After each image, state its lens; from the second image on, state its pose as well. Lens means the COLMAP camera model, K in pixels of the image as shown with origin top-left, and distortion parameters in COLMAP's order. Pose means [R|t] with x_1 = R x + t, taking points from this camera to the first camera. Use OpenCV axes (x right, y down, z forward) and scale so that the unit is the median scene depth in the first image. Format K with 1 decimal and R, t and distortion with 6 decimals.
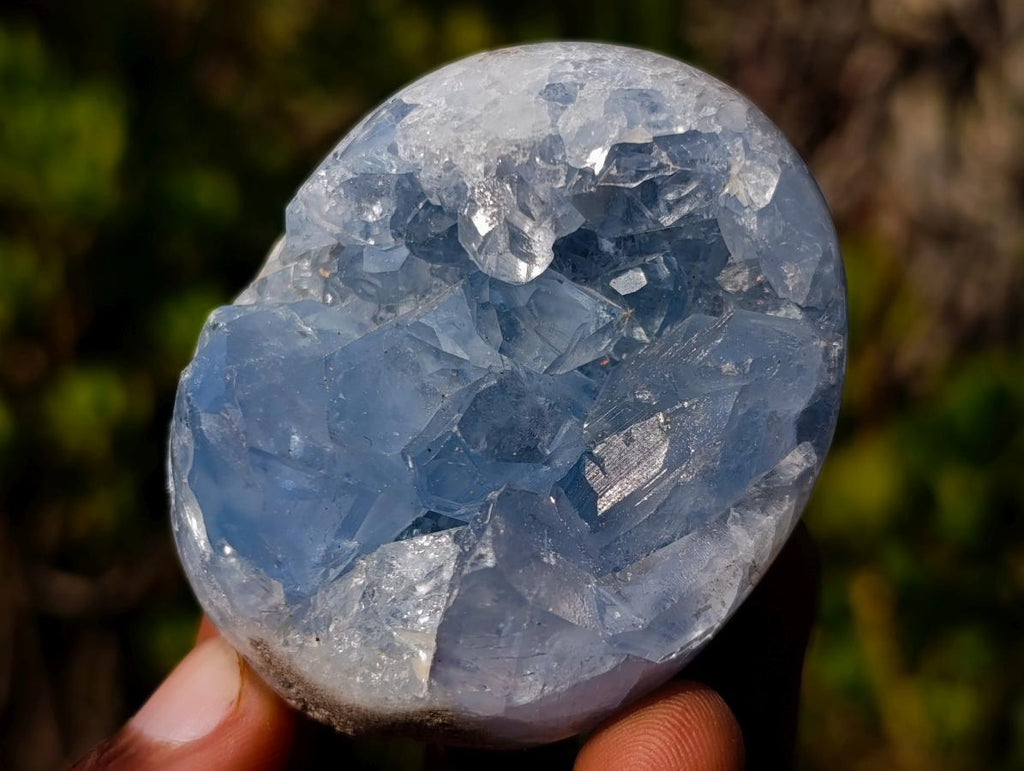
lens RADIAL K [[1979.0, 0, 512.0], [0, 1979.0, 385.5], [0, 0, 1]] dist [0.266359, -0.043201]
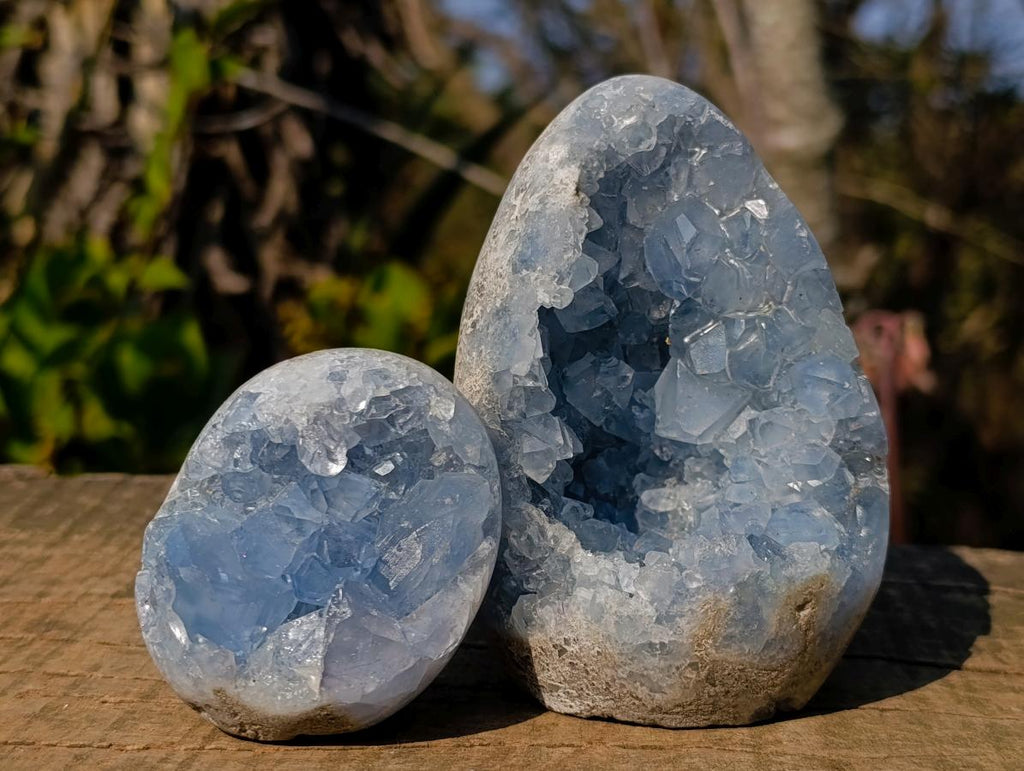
lens RADIAL K [[1979.0, 0, 512.0], [0, 1979.0, 385.5], [0, 0, 1]] dist [0.266359, -0.043201]
pose [[0.963466, -0.136479, 0.230450, -0.258092], [0.164437, 0.980595, -0.106741, 0.095577], [-0.211410, 0.140736, 0.967212, -0.900154]]
